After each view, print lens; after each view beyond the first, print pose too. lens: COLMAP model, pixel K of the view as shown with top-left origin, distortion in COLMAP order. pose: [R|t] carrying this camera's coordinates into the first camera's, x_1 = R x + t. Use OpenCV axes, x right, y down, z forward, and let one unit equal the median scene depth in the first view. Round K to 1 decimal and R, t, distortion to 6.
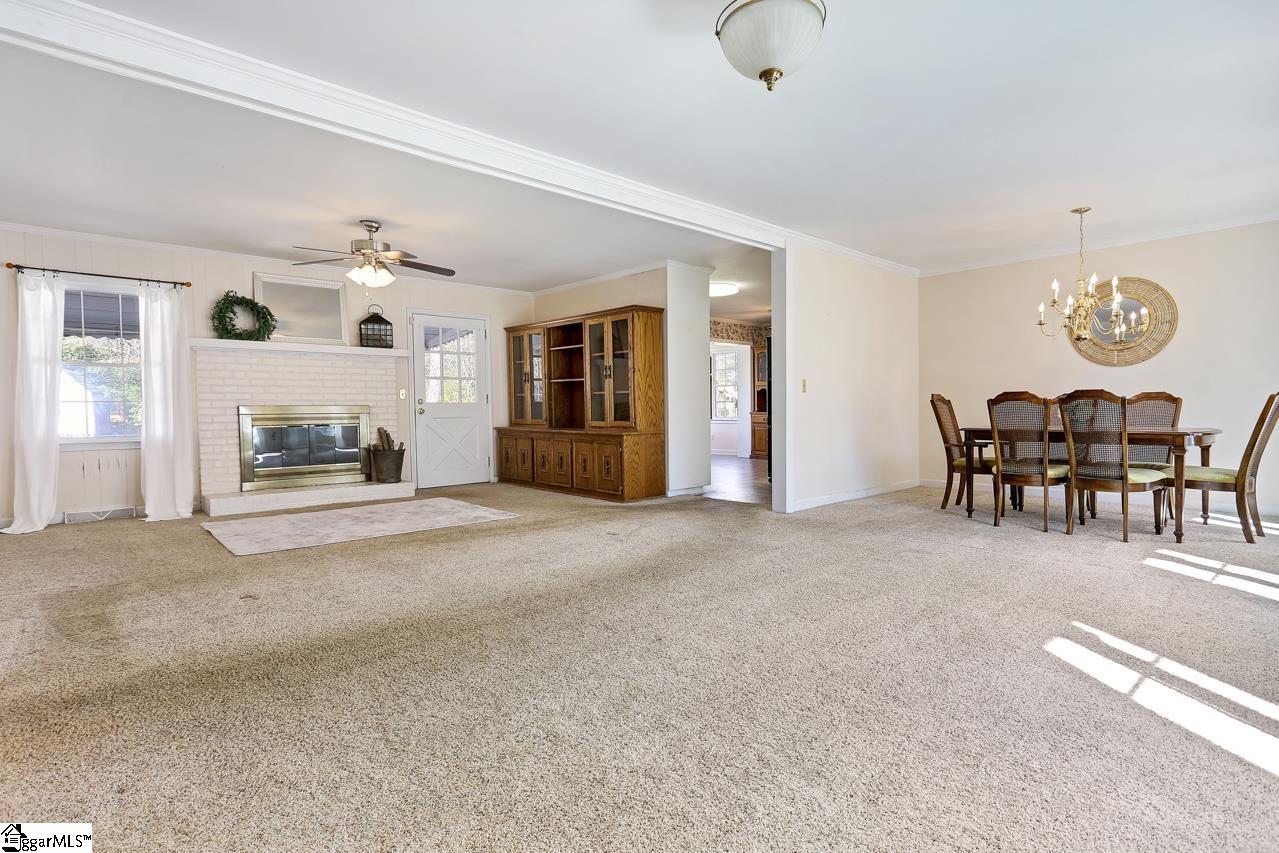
lens RADIAL K [[638.6, 0, 649.0], [0, 638.6, 426.3], [0, 0, 1]] dist [-0.006770, 0.001773]
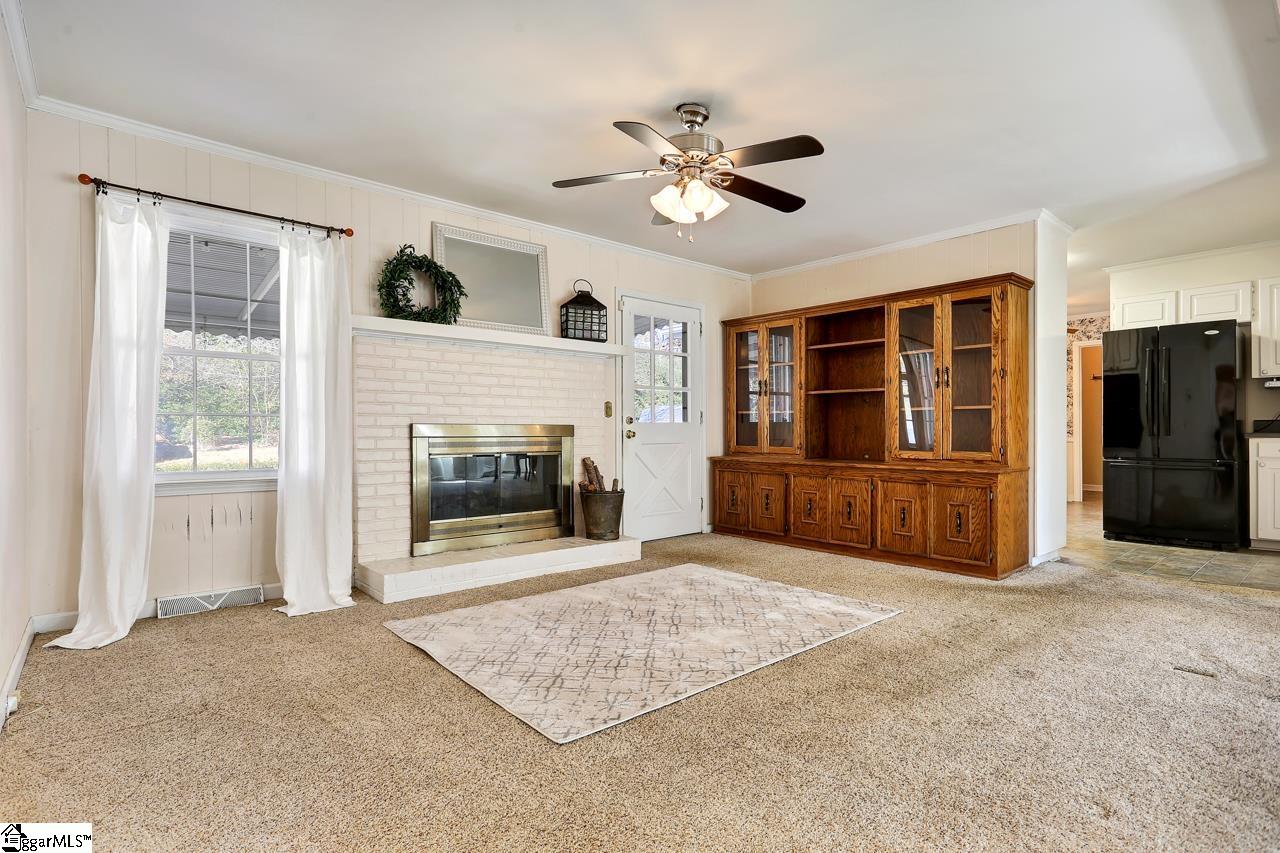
lens RADIAL K [[639.1, 0, 645.3], [0, 639.1, 433.2], [0, 0, 1]] dist [-0.006770, 0.001773]
pose [[0.999408, 0.007928, -0.033481, -0.353344], [-0.008791, 0.999631, -0.025711, -0.007201], [0.033265, 0.025990, 0.999109, 0.329927]]
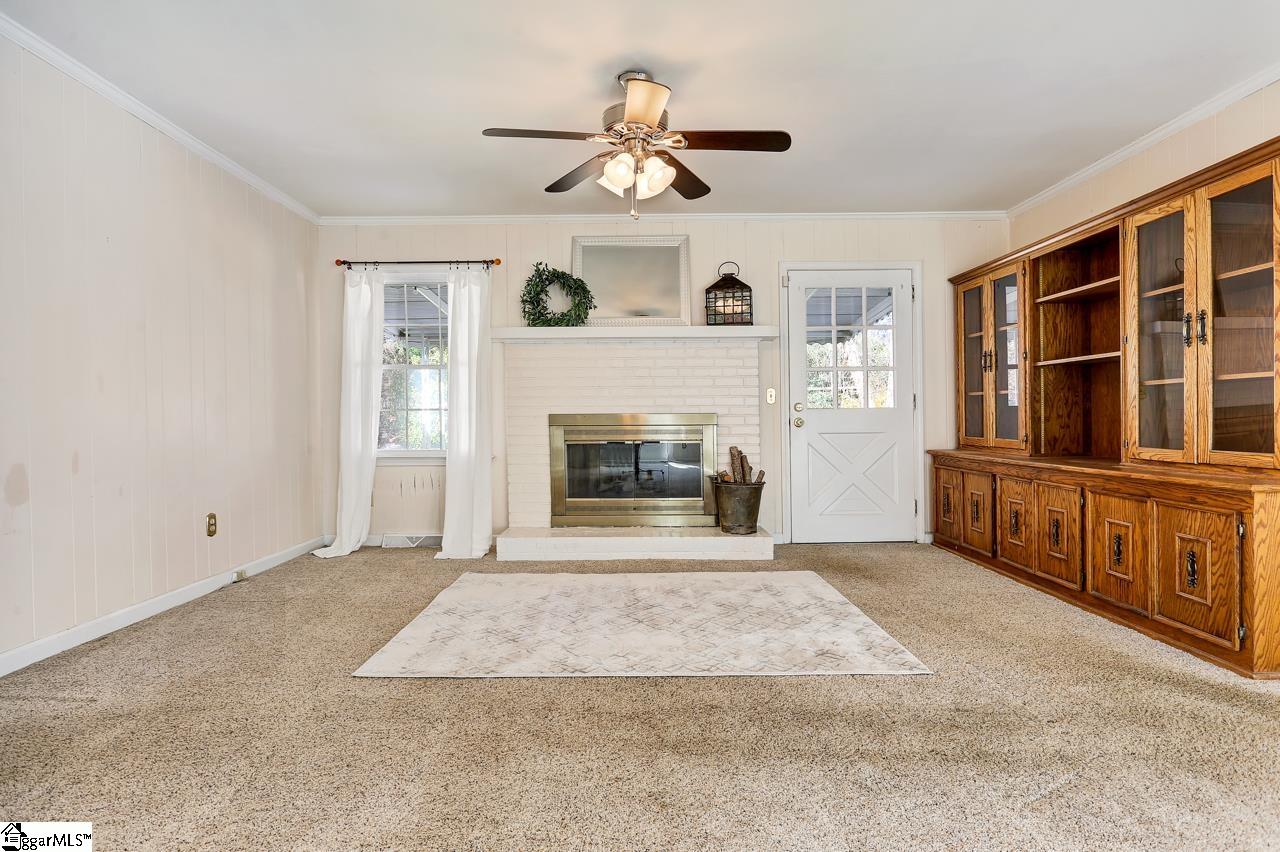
lens RADIAL K [[639.1, 0, 626.3], [0, 639.1, 429.7], [0, 0, 1]] dist [-0.006770, 0.001773]
pose [[0.725913, 0.013719, -0.687650, -0.048279], [-0.020098, 0.999797, -0.001270, -0.013138], [0.687493, 0.014743, 0.726041, 0.466255]]
